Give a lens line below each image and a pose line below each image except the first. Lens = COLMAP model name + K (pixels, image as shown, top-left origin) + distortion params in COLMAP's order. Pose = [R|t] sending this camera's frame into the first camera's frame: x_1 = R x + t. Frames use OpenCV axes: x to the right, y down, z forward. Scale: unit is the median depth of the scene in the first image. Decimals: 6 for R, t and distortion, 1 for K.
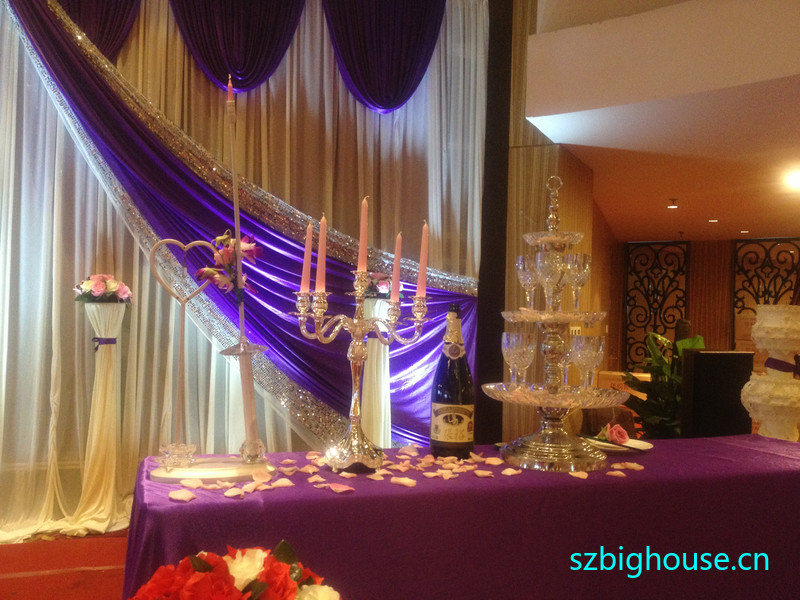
lens RADIAL K [[739.2, 0, 401.5], [0, 739.2, 302.0], [0, 0, 1]] dist [0.046103, 0.000000]
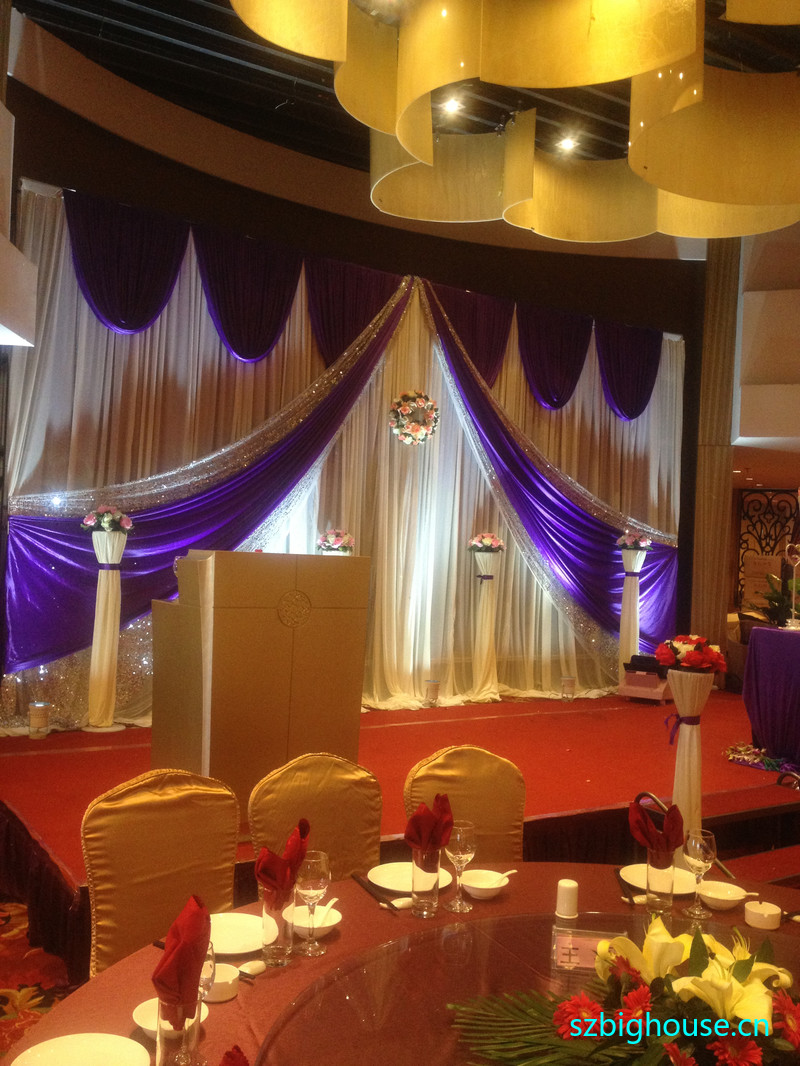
lens RADIAL K [[984.9, 0, 394.1], [0, 984.9, 532.8], [0, 0, 1]] dist [0.046103, 0.000000]
pose [[0.974345, 0.018248, 0.224320, -0.996670], [-0.021418, 0.999702, 0.011709, -0.054915], [-0.224039, -0.016214, 0.974445, -0.868722]]
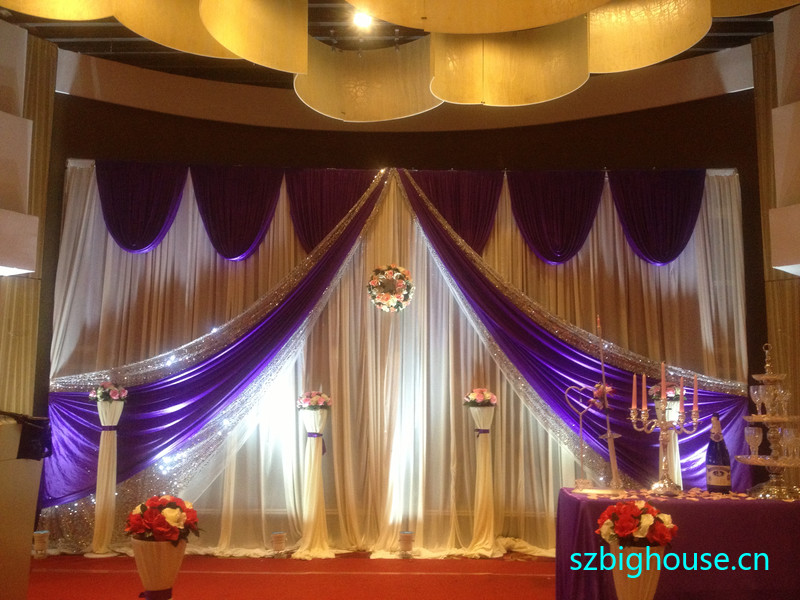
lens RADIAL K [[739.2, 0, 402.6], [0, 739.2, 297.8], [0, 0, 1]] dist [0.046103, 0.000000]
pose [[0.935420, -0.066253, -0.347276, 0.002560], [0.022414, 0.991421, -0.128768, -0.028137], [0.352828, 0.112669, 0.928880, -0.516115]]
